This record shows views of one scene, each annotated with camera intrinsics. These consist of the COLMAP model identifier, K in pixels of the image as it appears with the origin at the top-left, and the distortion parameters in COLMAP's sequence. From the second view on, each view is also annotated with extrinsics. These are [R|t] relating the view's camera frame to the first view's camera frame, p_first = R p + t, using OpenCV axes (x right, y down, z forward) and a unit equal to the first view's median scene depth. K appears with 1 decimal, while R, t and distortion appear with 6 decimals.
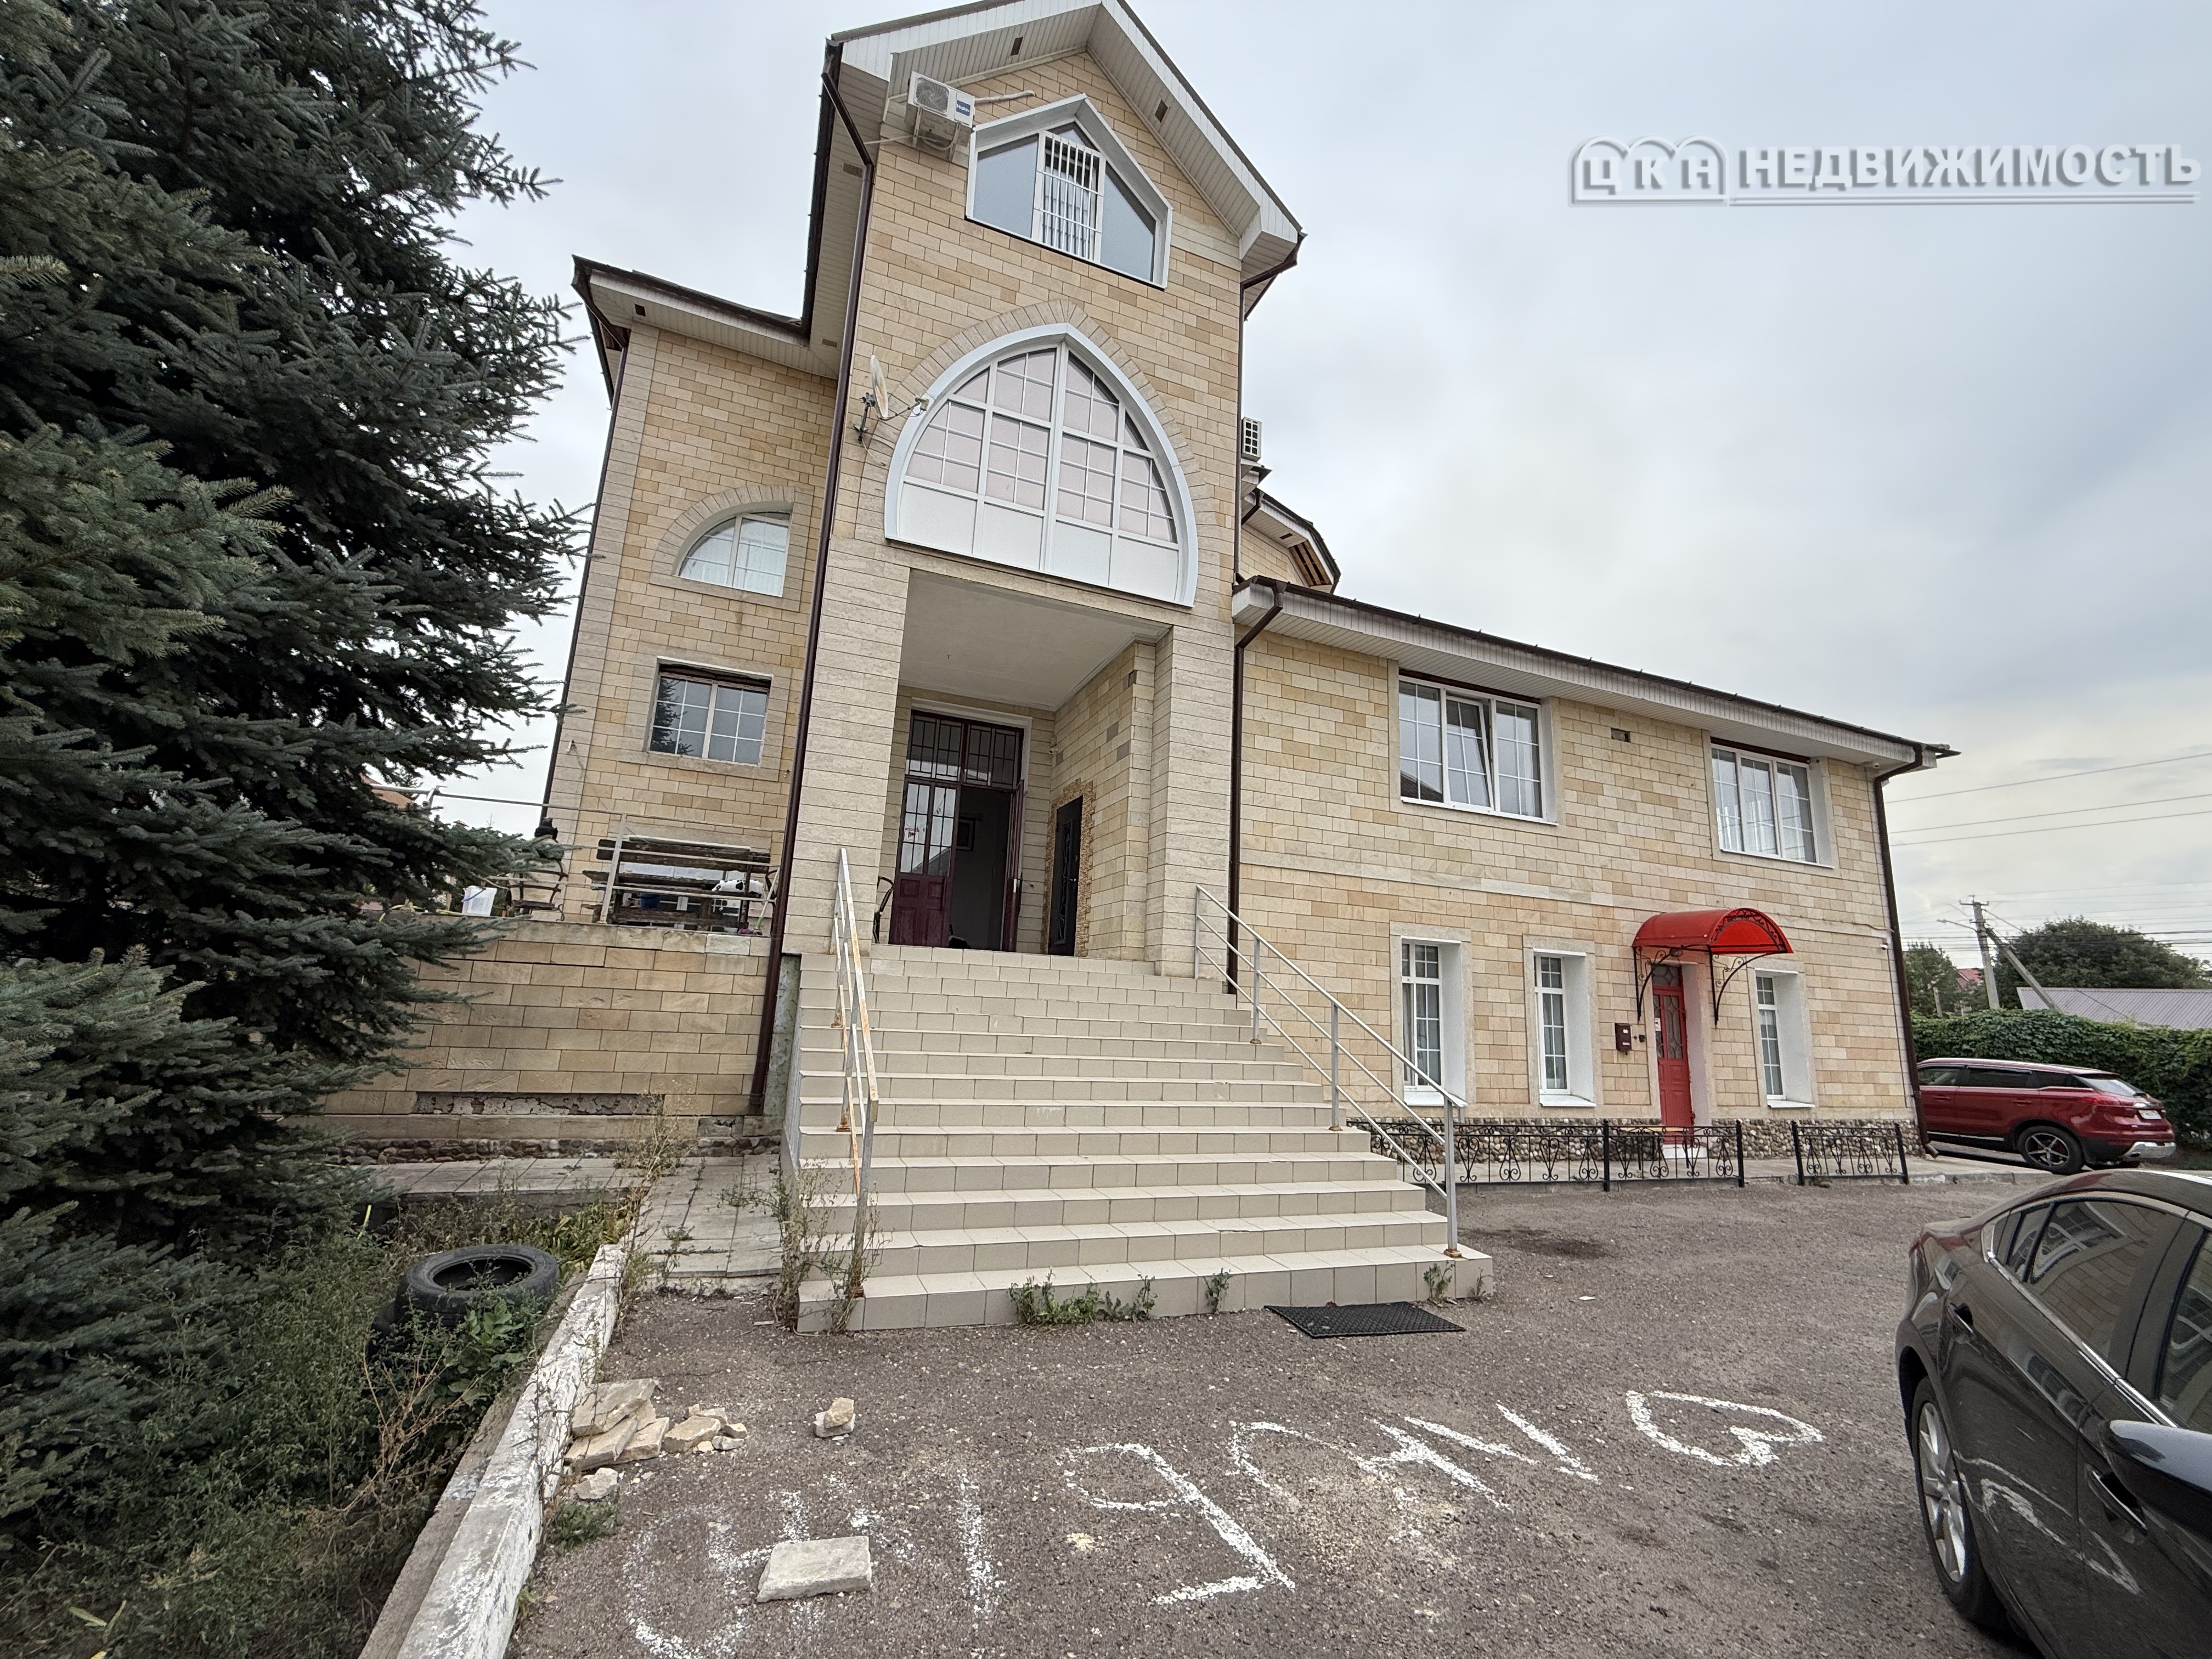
lens RADIAL K [[886.0, 0, 1097.6], [0, 886.0, 829.6], [0, 0, 1]] dist [-0.000827, 0.000655]
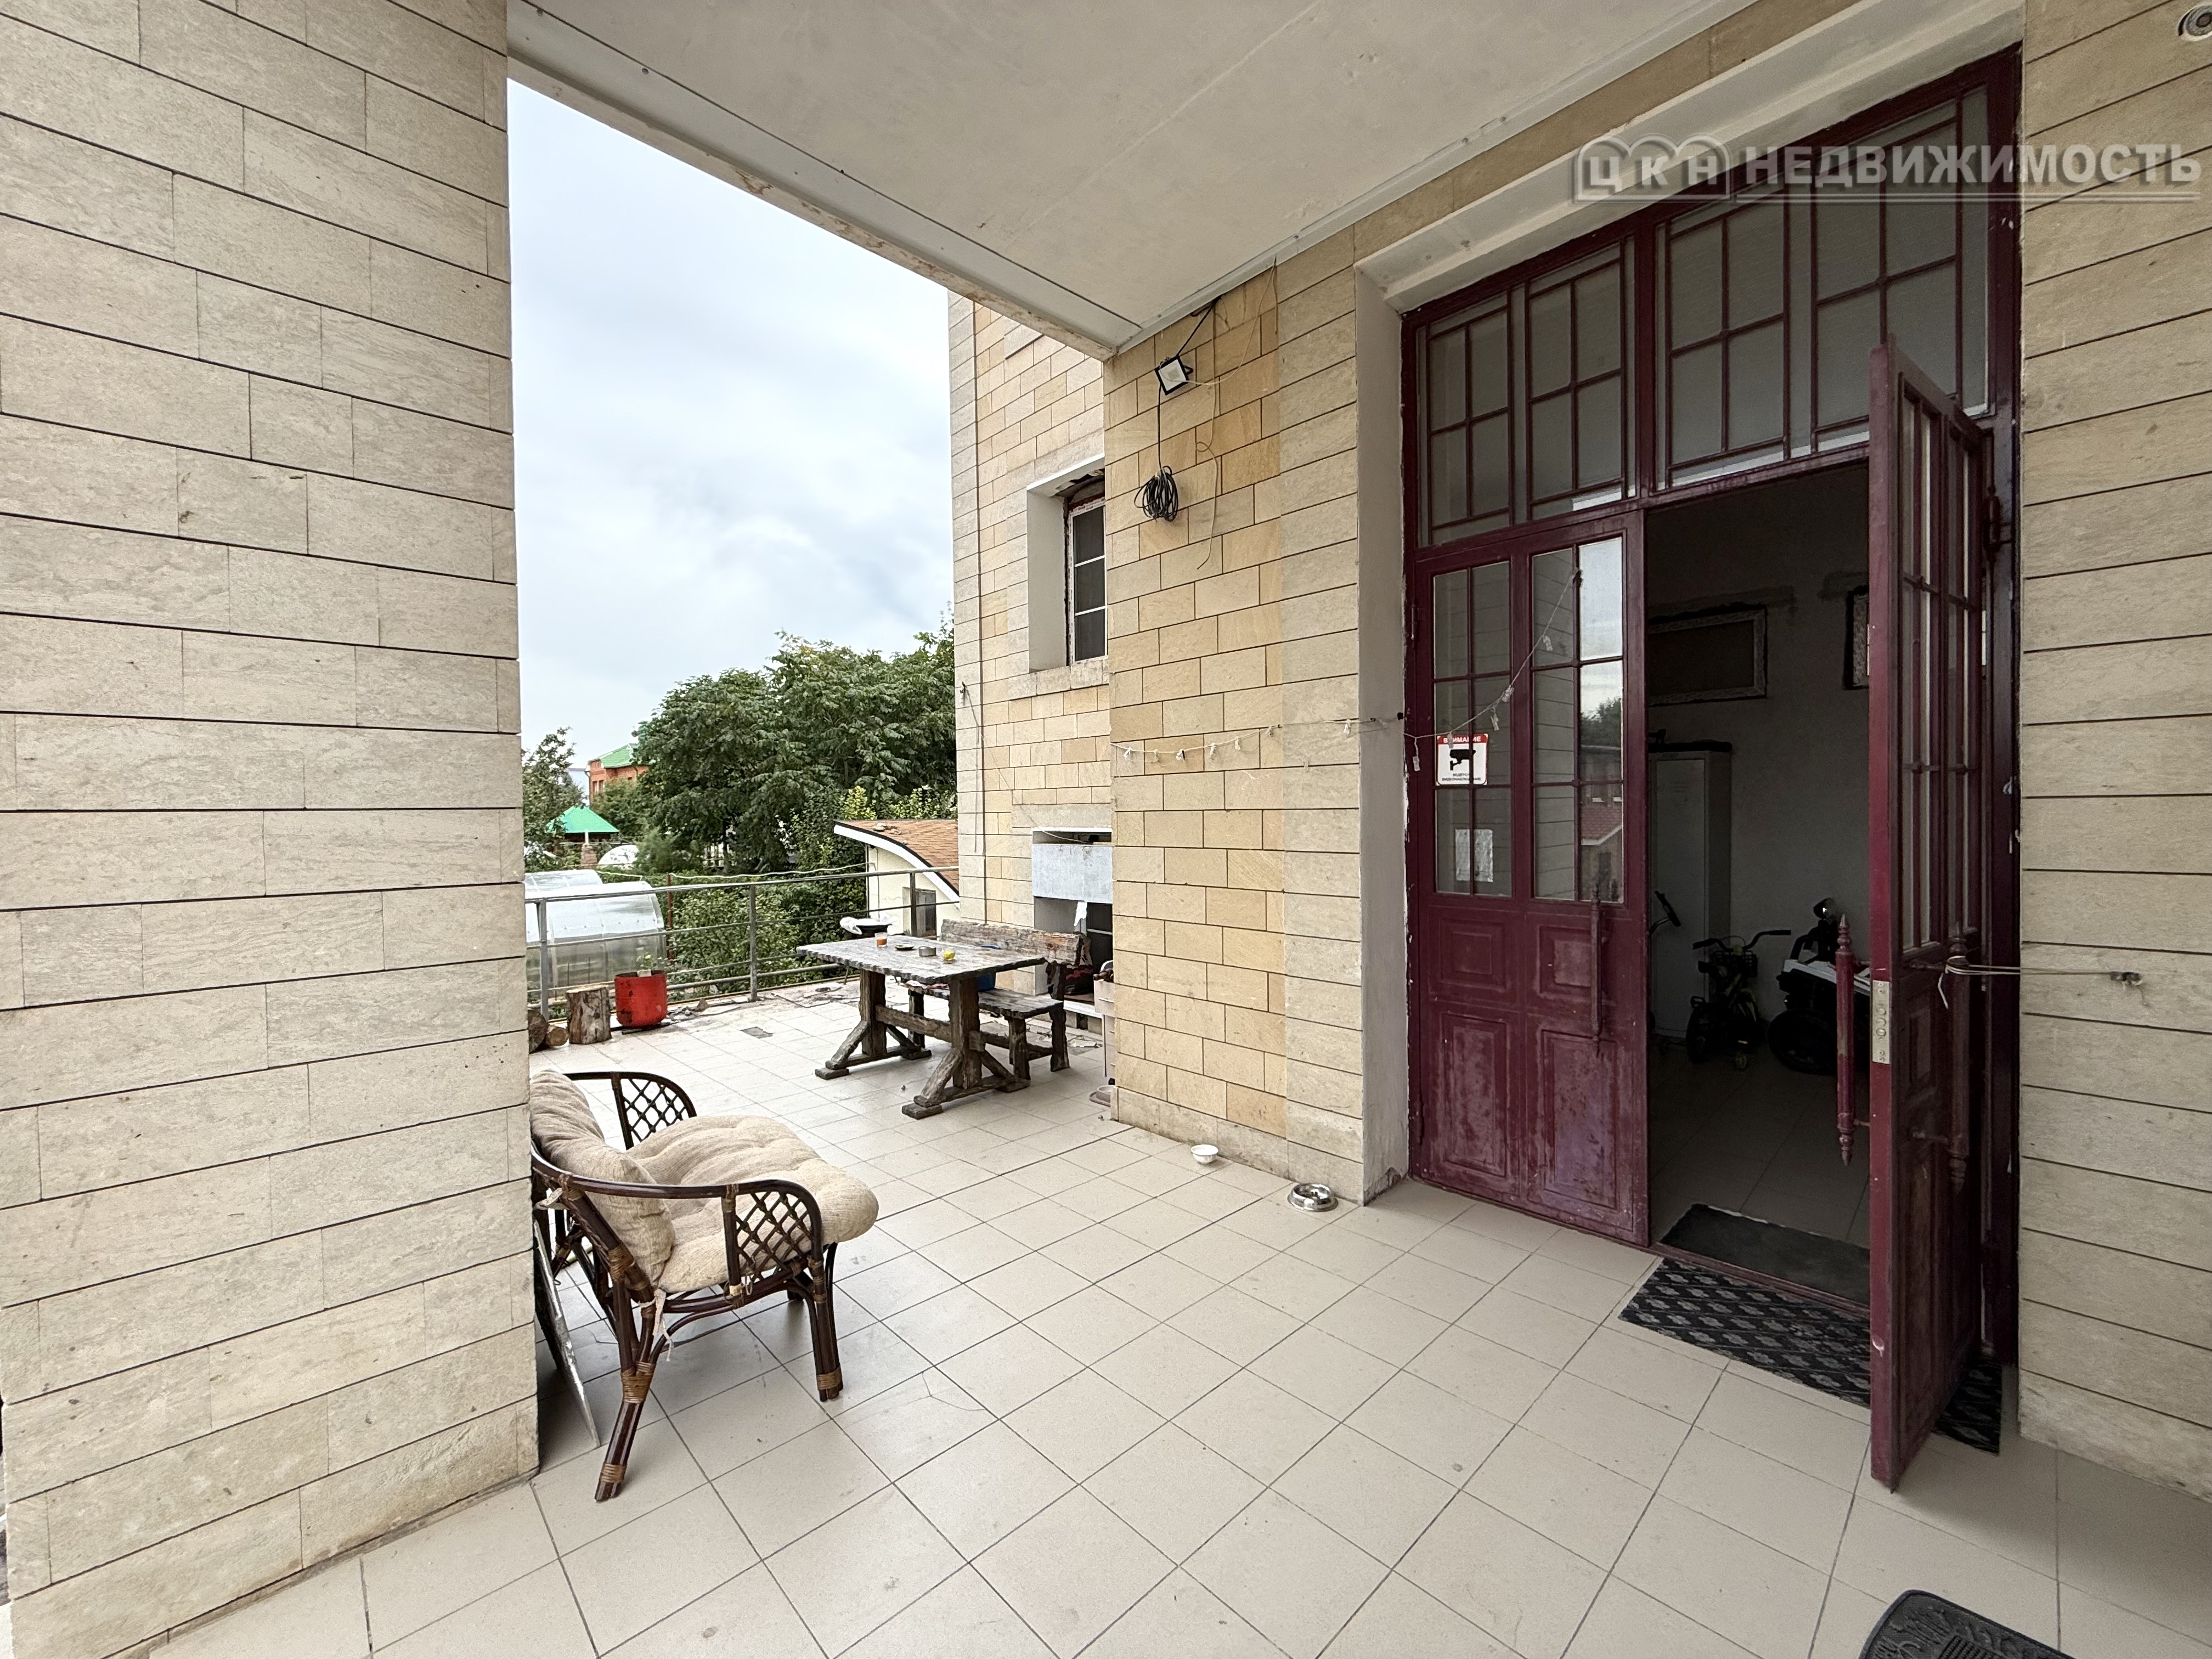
lens RADIAL K [[886.0, 0, 1100.0], [0, 886.0, 824.4], [0, 0, 1]] dist [-0.000827, 0.000655]
pose [[0.370057, -0.042690, -0.928028, 0.007100], [0.213342, 0.976152, 0.040167, -0.011308], [0.904181, -0.212851, 0.370339, 0.968422]]
